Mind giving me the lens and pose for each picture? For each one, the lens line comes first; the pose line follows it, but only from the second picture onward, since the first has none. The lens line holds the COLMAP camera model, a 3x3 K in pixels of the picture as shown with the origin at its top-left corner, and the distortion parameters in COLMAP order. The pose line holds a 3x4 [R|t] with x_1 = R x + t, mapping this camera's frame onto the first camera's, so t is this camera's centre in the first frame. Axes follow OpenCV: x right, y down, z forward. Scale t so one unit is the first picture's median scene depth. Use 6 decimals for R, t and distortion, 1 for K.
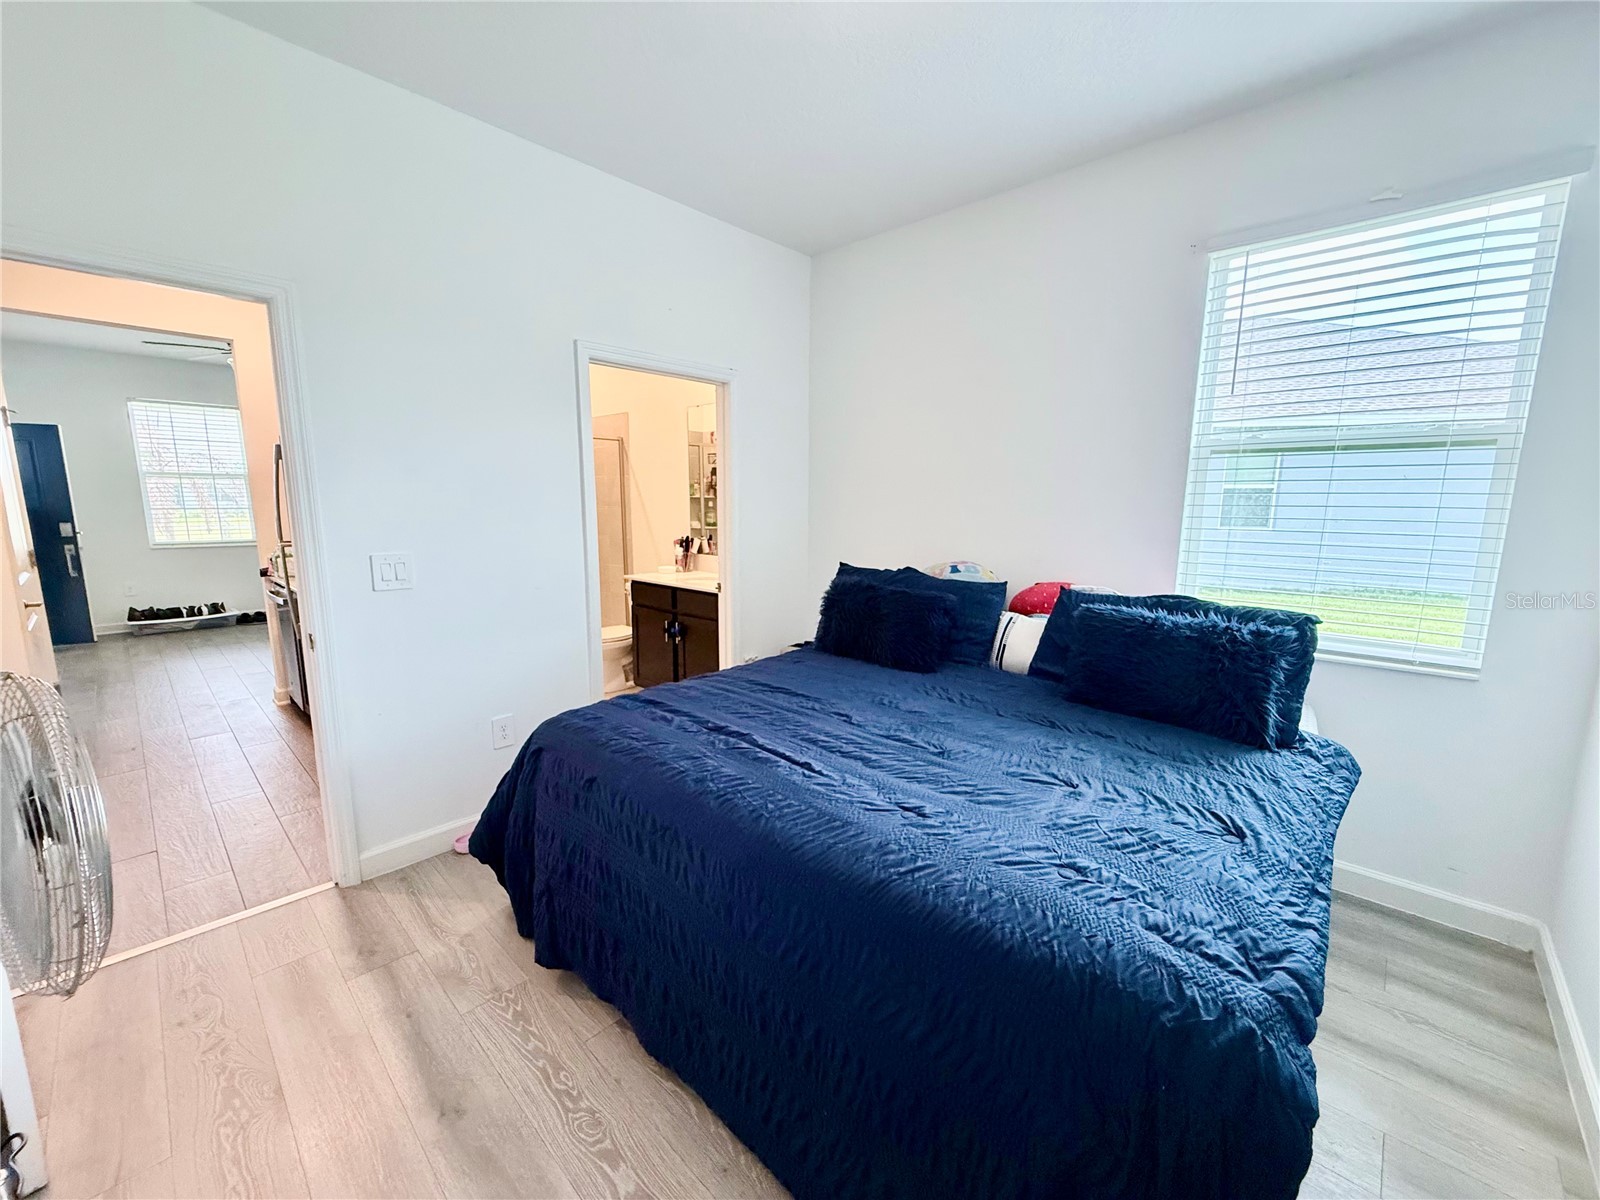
lens RADIAL K [[641.0, 0, 802.8], [0, 641.0, 598.9], [0, 0, 1]] dist [-0.000046, 0.000074]
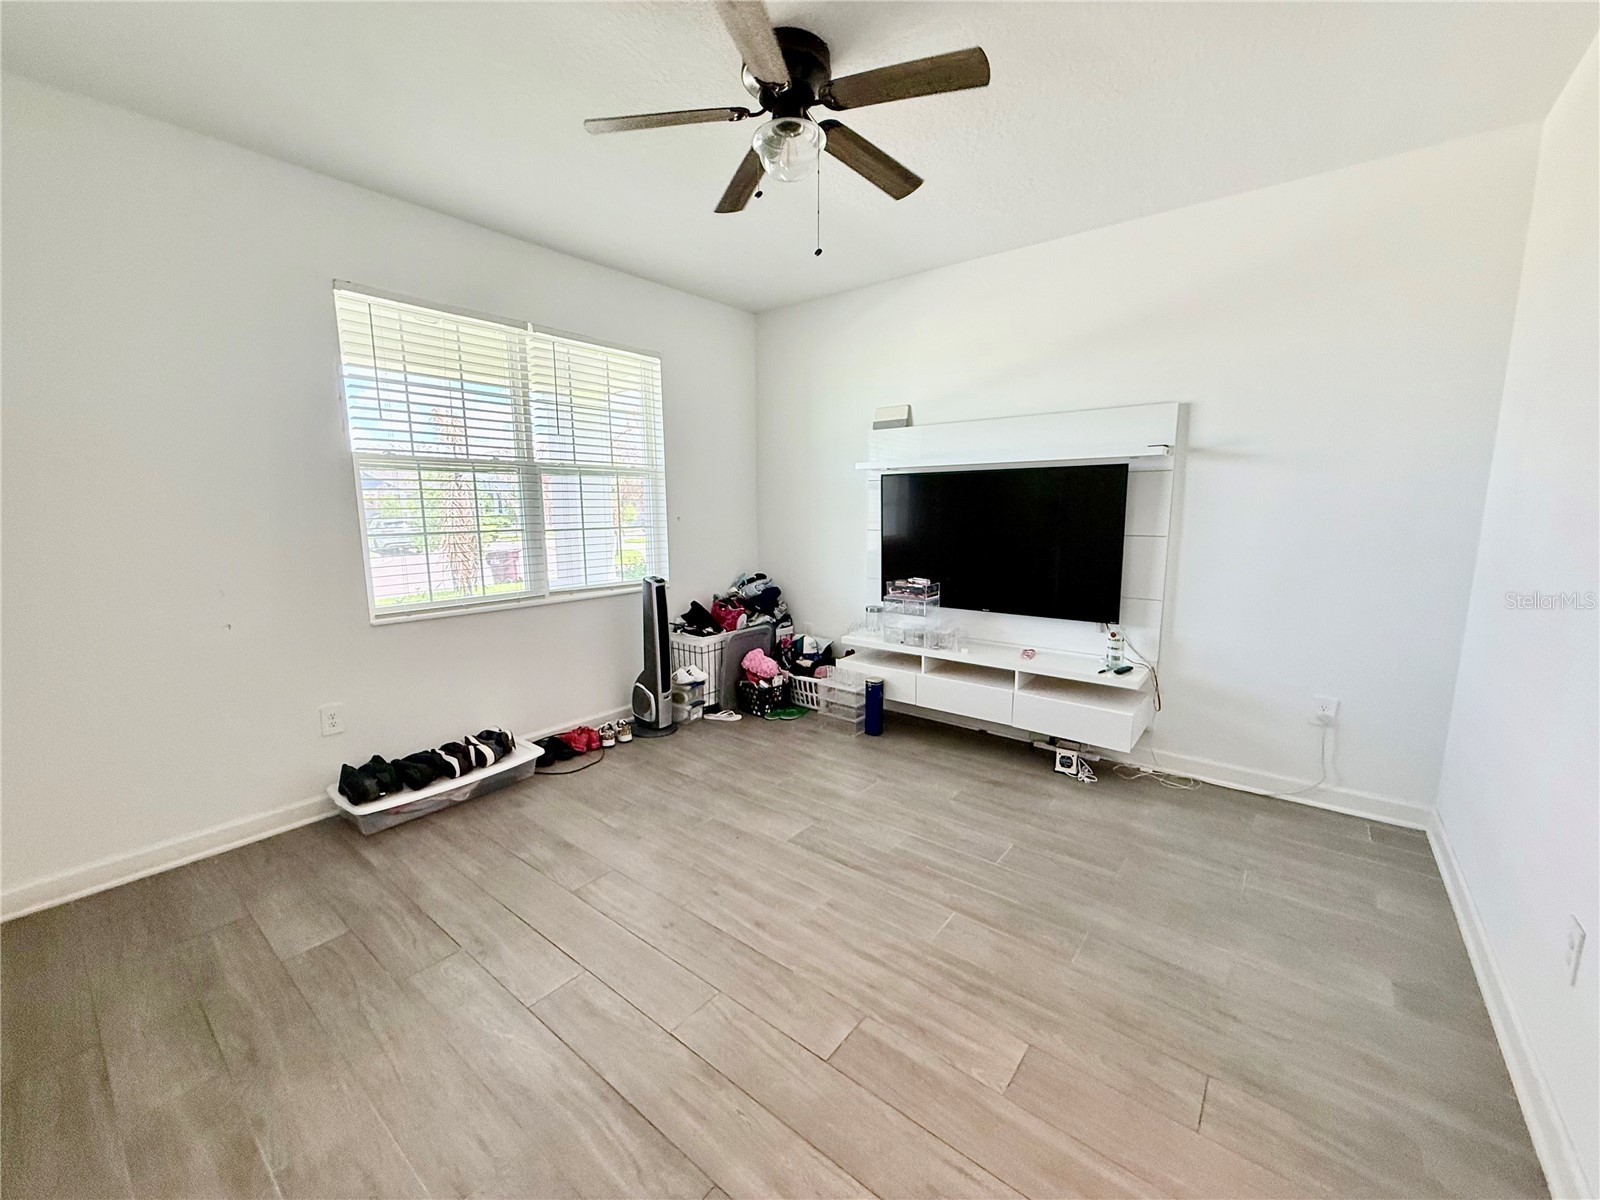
lens RADIAL K [[641.0, 0, 797.6], [0, 641.0, 604.6], [0, 0, 1]] dist [-0.000046, 0.000074]
pose [[0.996810, -0.022478, 0.076580, -0.754912], [0.022749, 0.999738, -0.002666, -0.085165], [-0.076500, 0.004400, 0.997060, 0.529763]]
